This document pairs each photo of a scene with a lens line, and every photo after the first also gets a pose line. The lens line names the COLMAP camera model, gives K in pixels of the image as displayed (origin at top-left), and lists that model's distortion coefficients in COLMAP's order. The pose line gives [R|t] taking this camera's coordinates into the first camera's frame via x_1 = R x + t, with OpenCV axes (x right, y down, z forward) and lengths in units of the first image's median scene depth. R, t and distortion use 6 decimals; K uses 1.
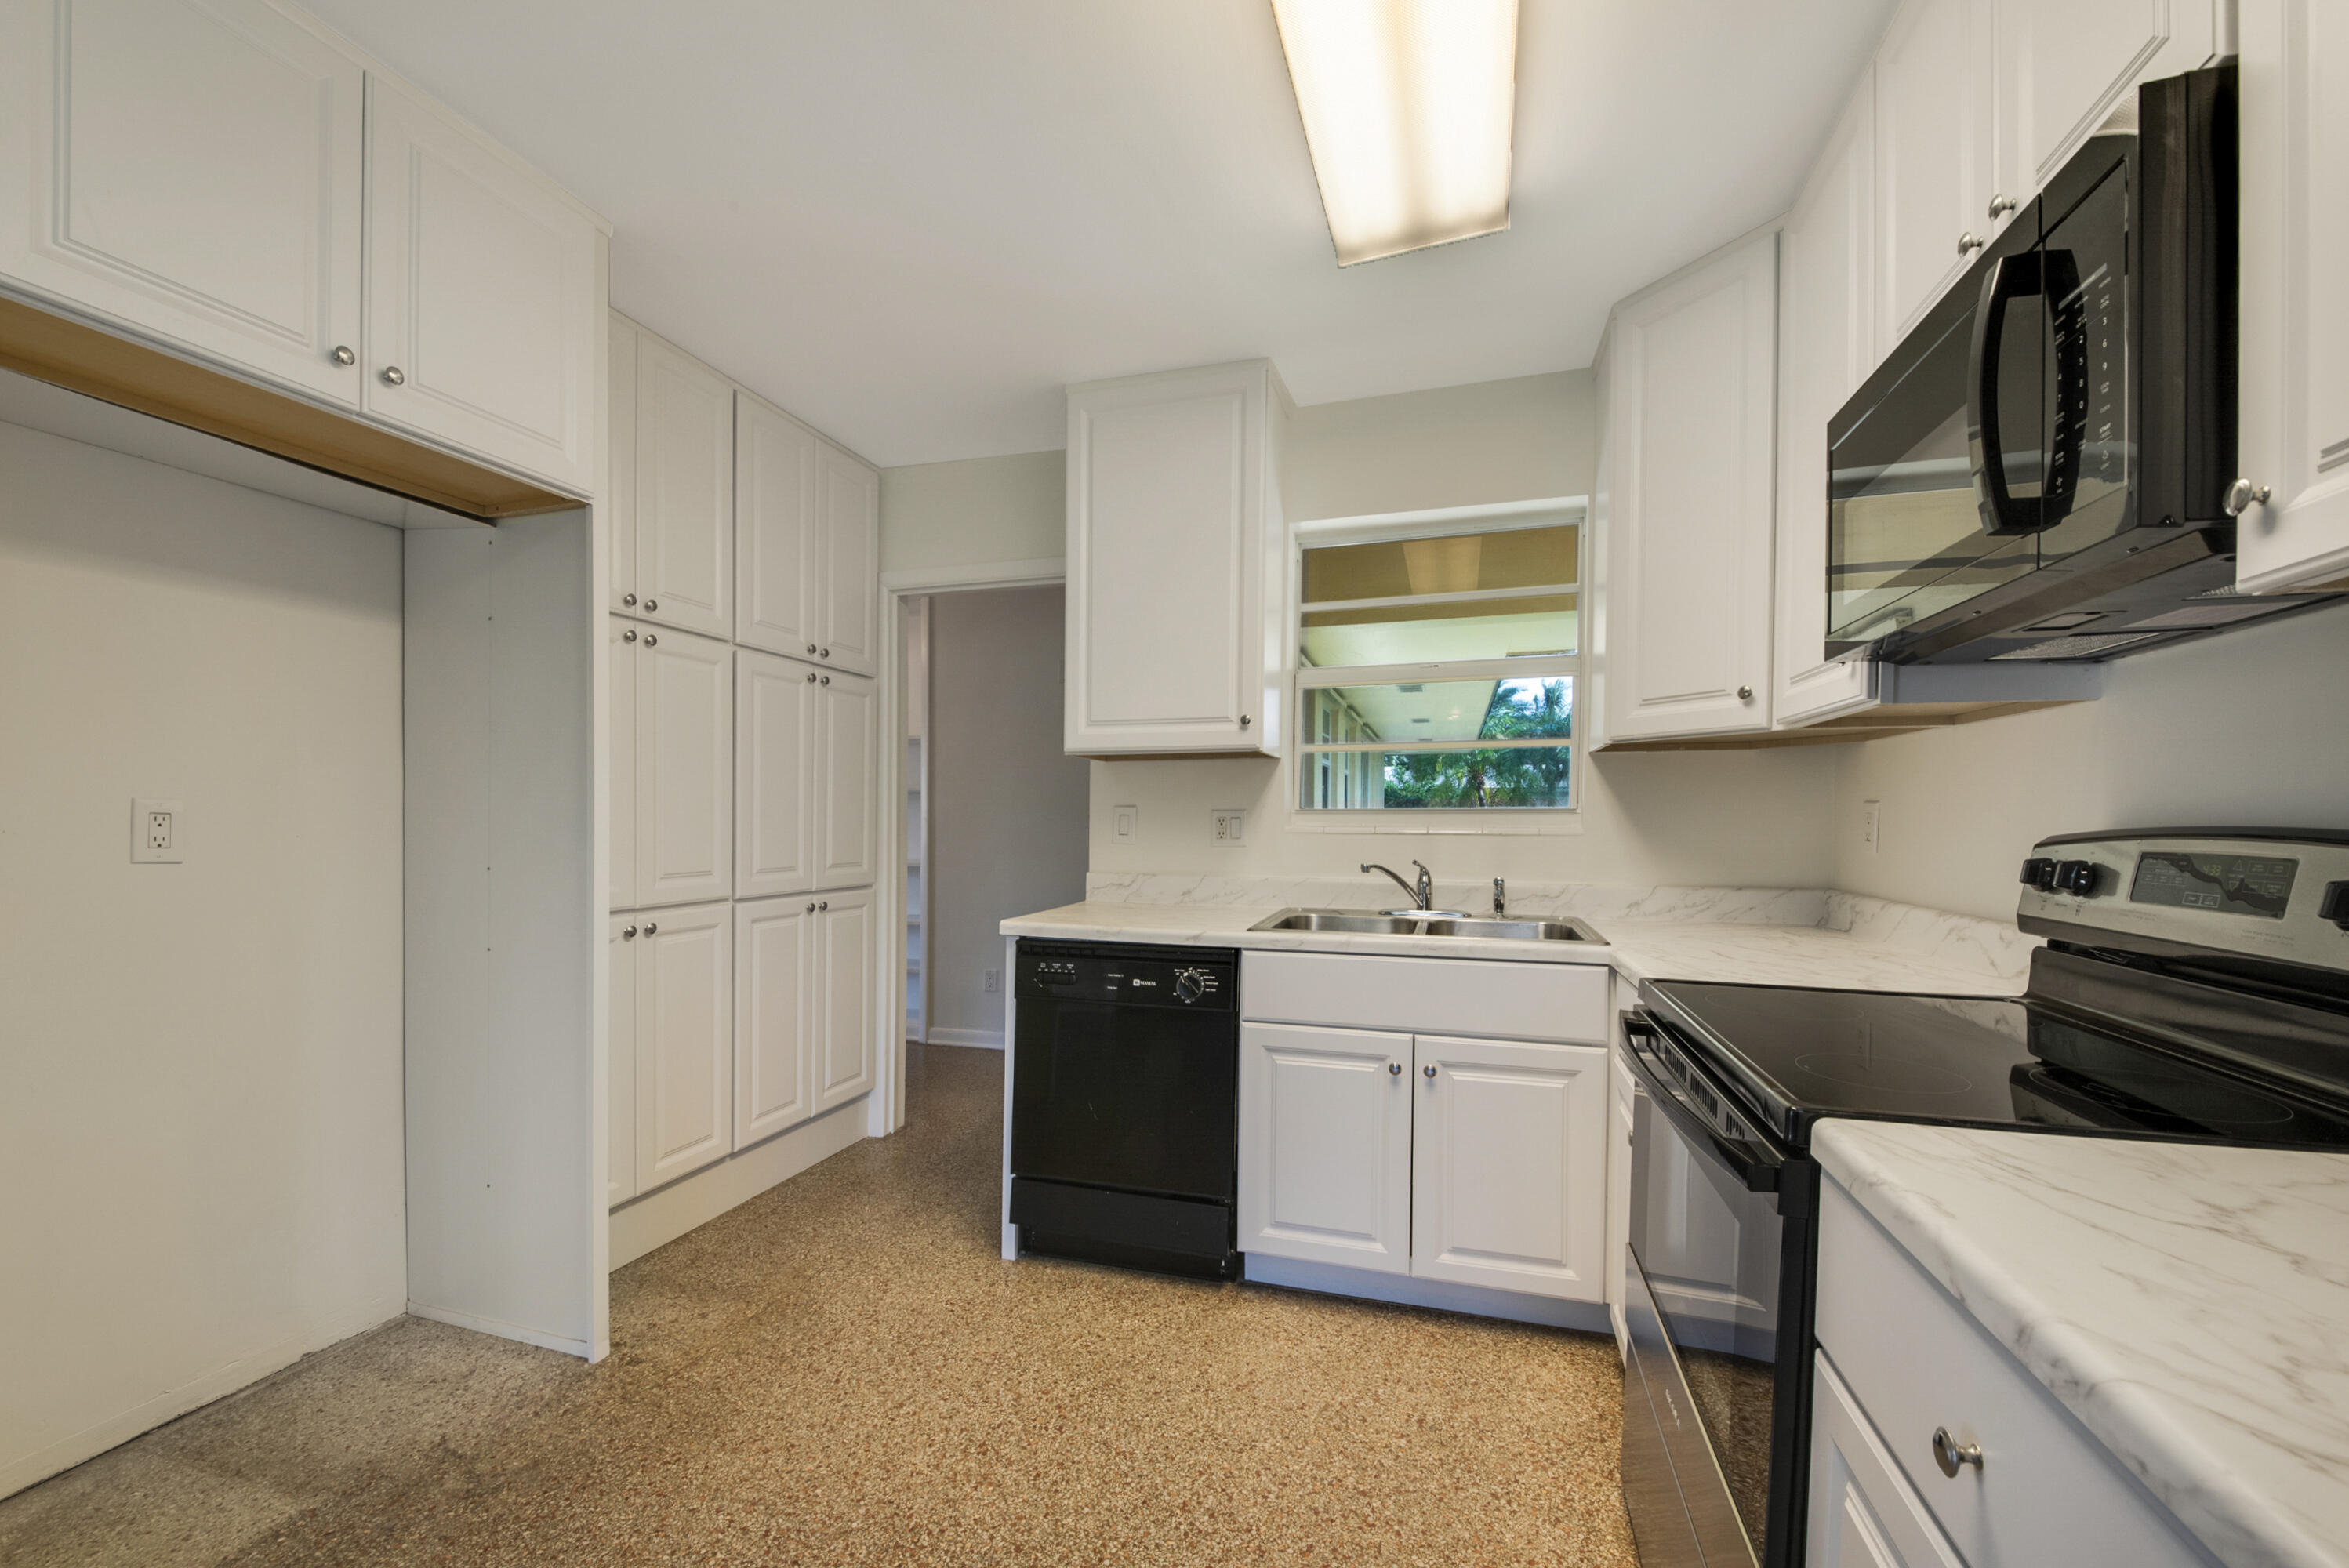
lens RADIAL K [[915.6, 0, 1198.6], [0, 915.6, 827.4], [0, 0, 1]] dist [0.000682, -0.000365]
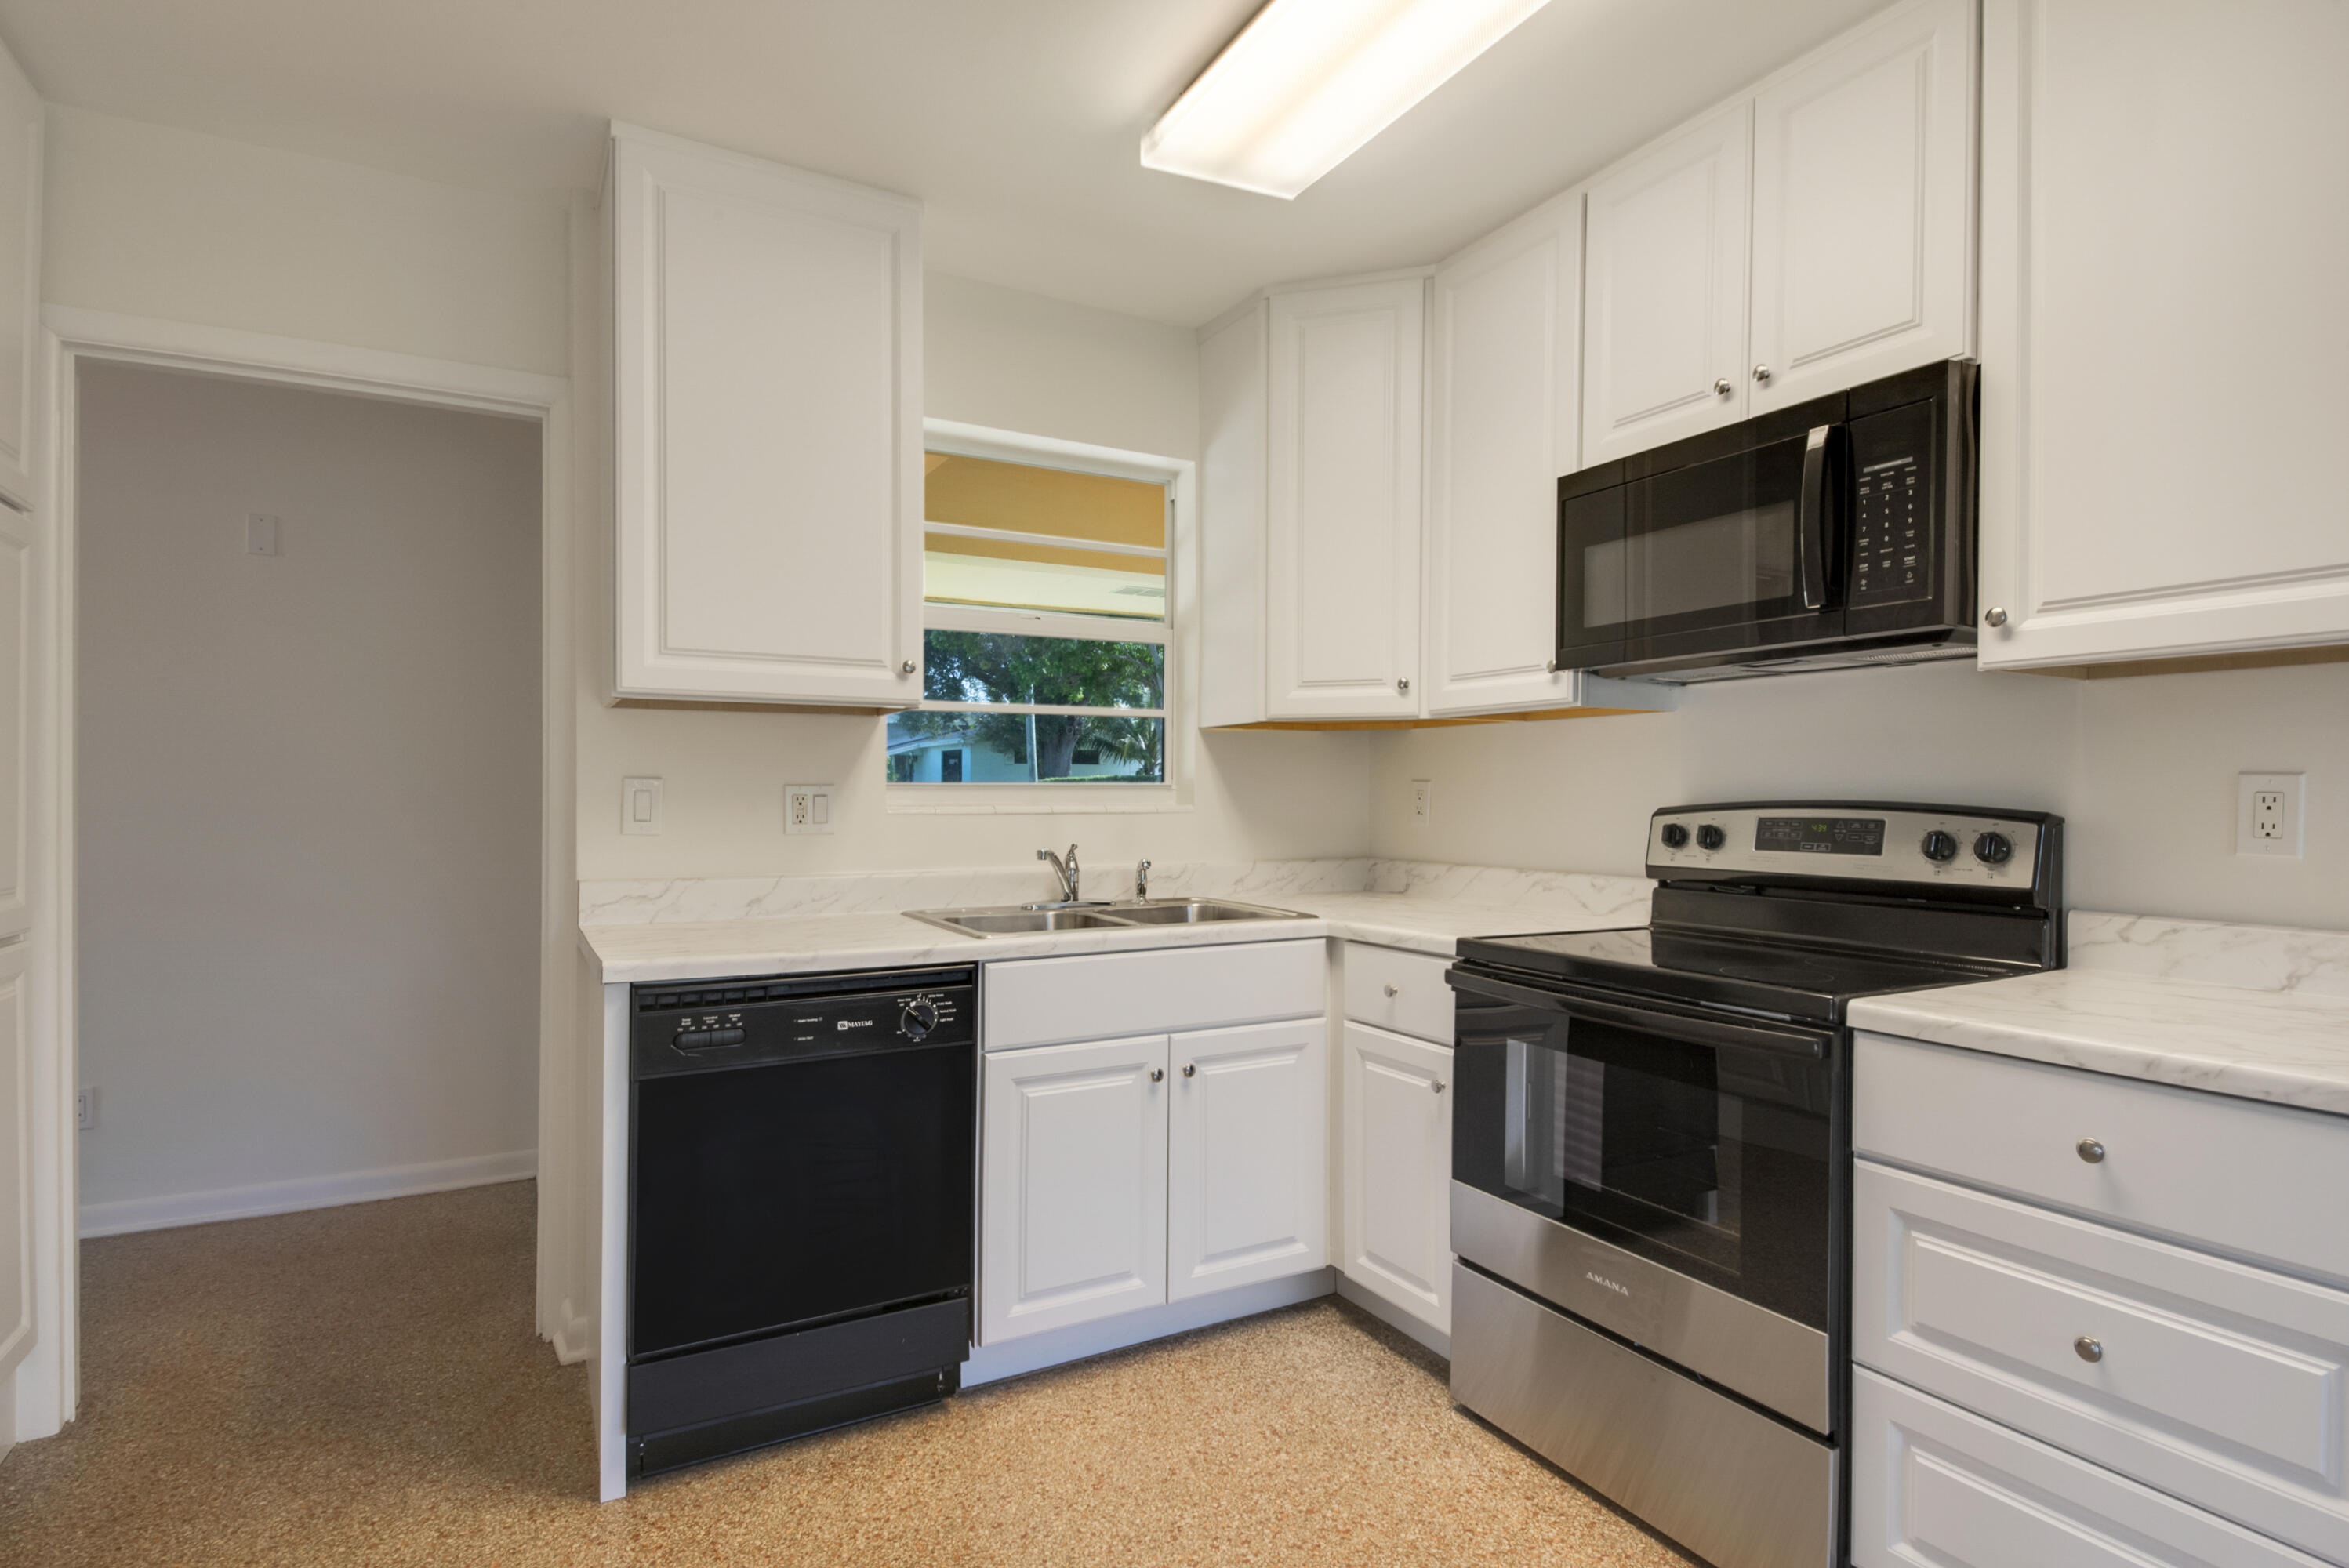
lens RADIAL K [[1146.7, 0, 1168.4], [0, 1146.7, 805.3], [0, 0, 1]] dist [-0.005399, -0.002344]
pose [[0.702640, -0.006956, 0.711511, -0.533005], [0.006664, 0.999973, 0.003196, -0.003236], [-0.711514, 0.002496, 0.702667, 0.194465]]
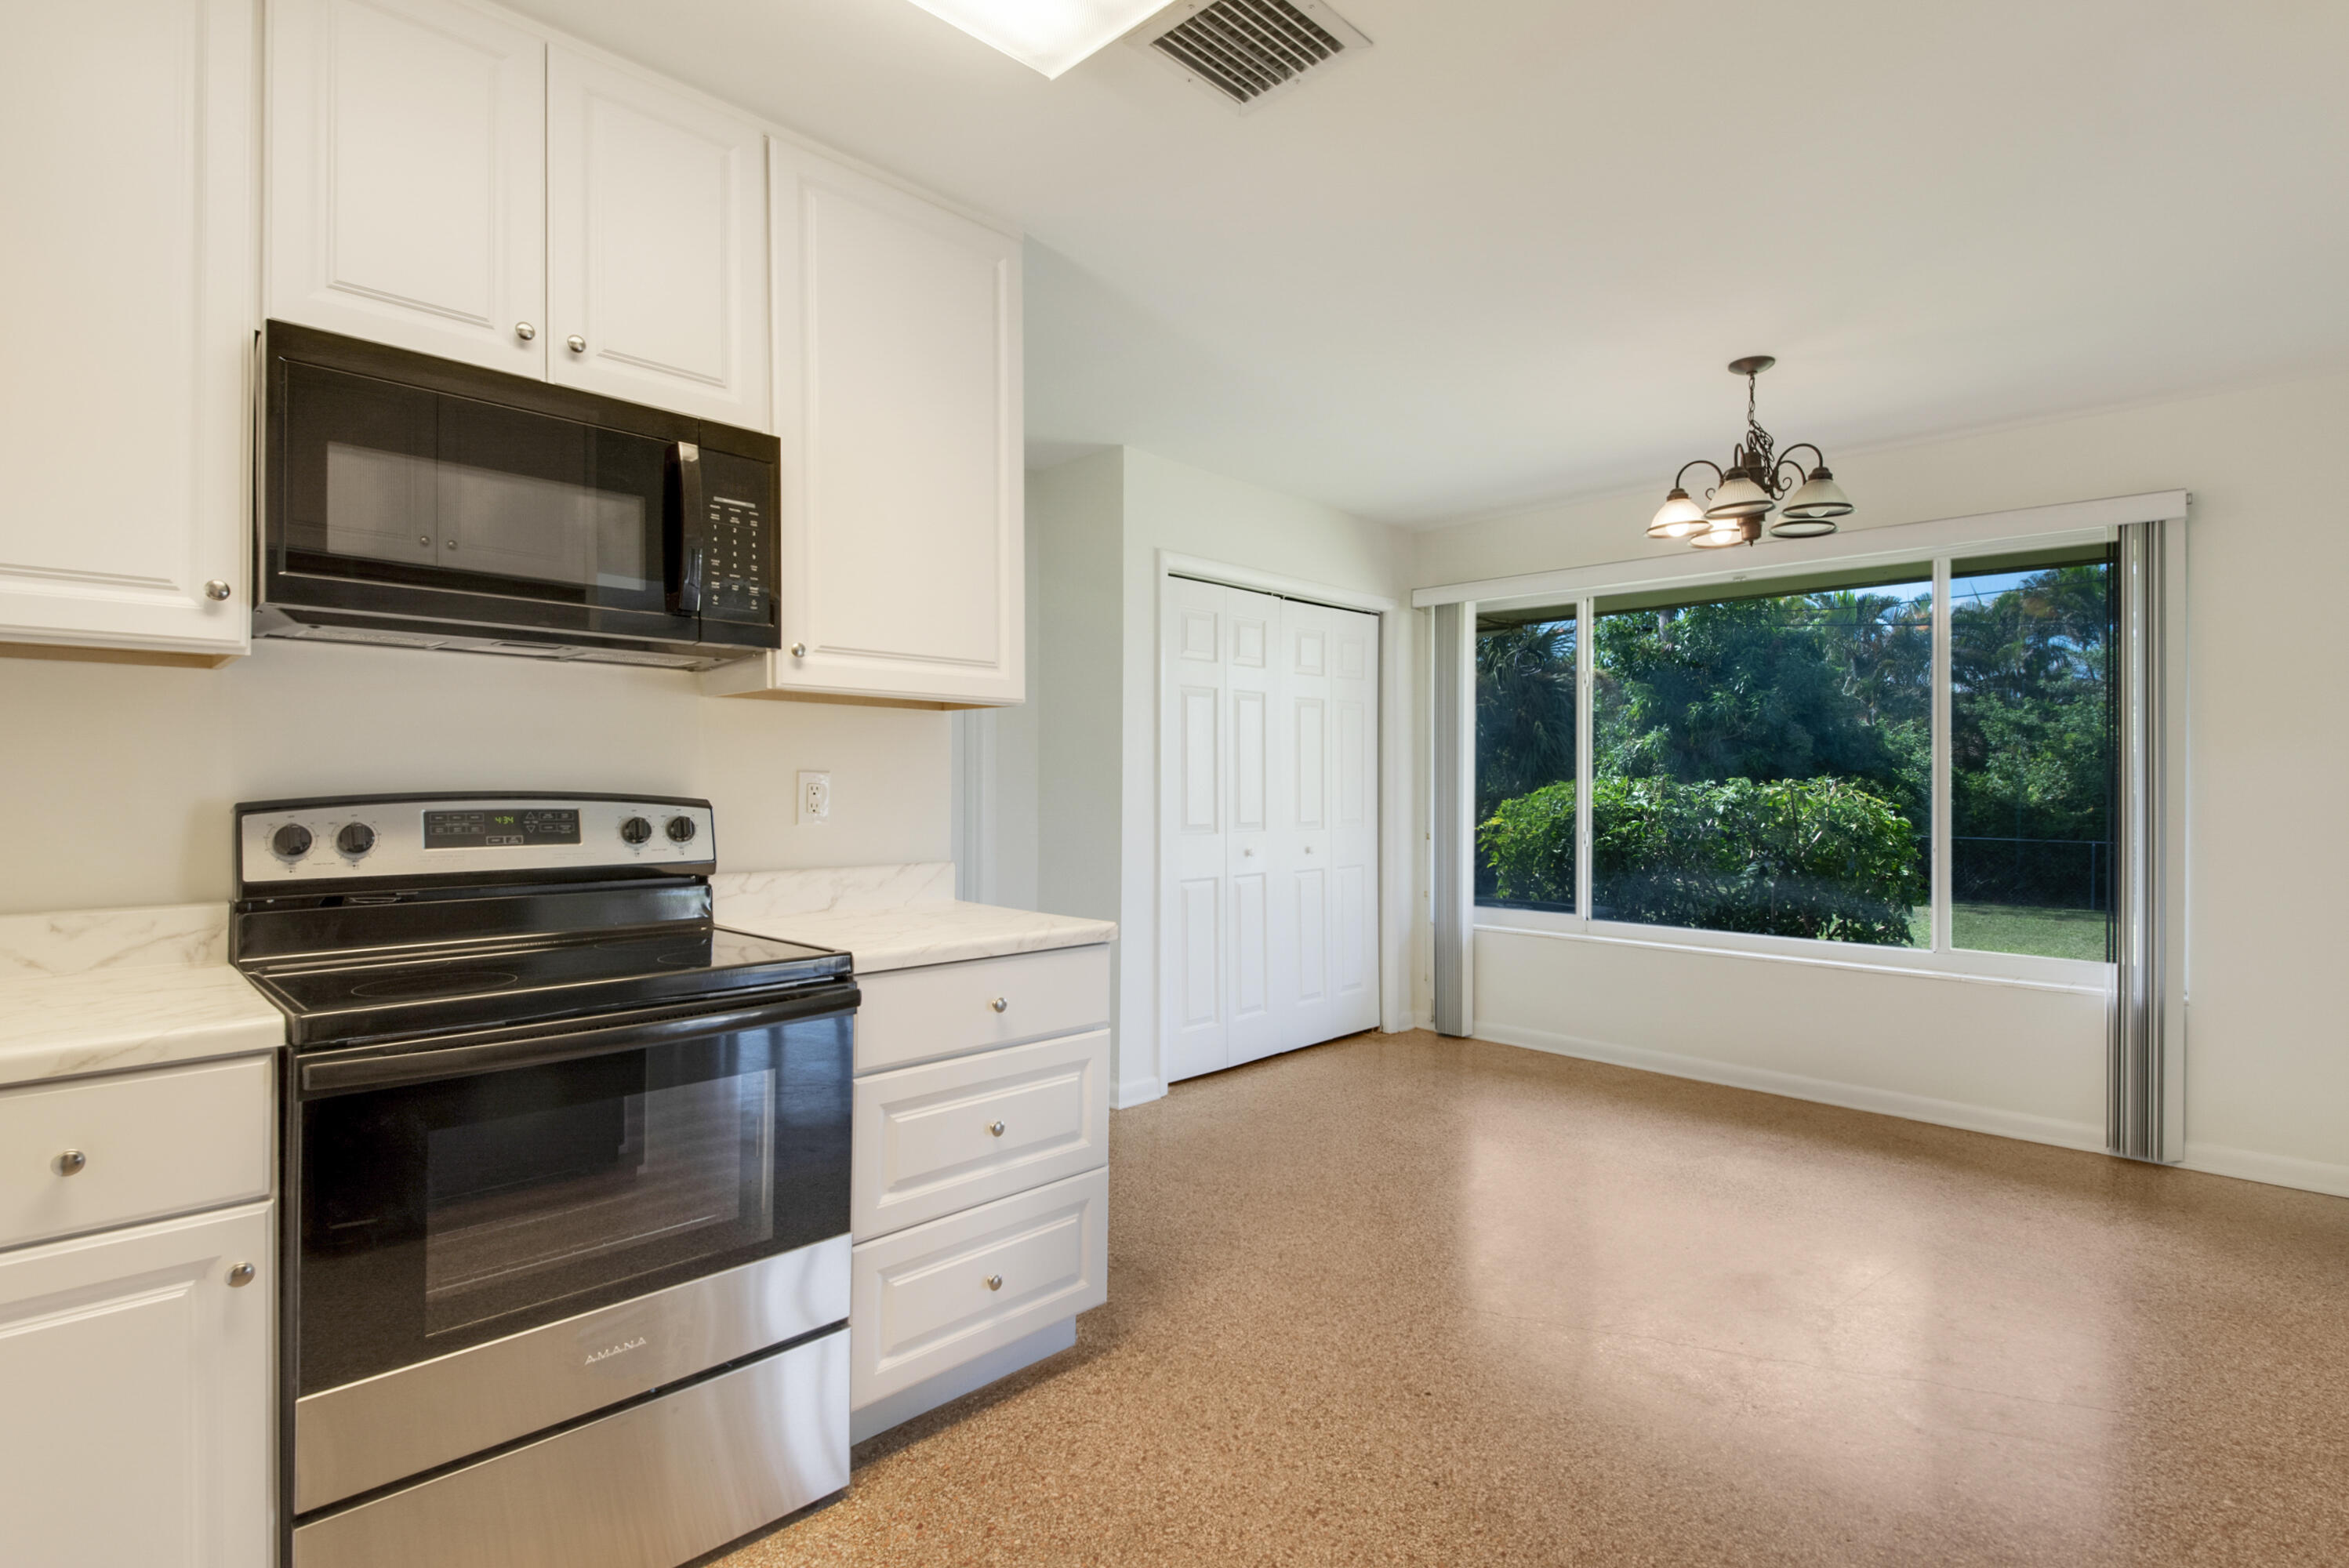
lens RADIAL K [[1146.7, 0, 1175.3], [0, 1146.7, 785.7], [0, 0, 1]] dist [-0.005399, -0.002344]
pose [[-0.884786, -0.009543, 0.465901, -0.363162], [-0.002608, 0.999876, 0.015526, -0.020510], [-0.465991, 0.012522, -0.884701, 1.035647]]
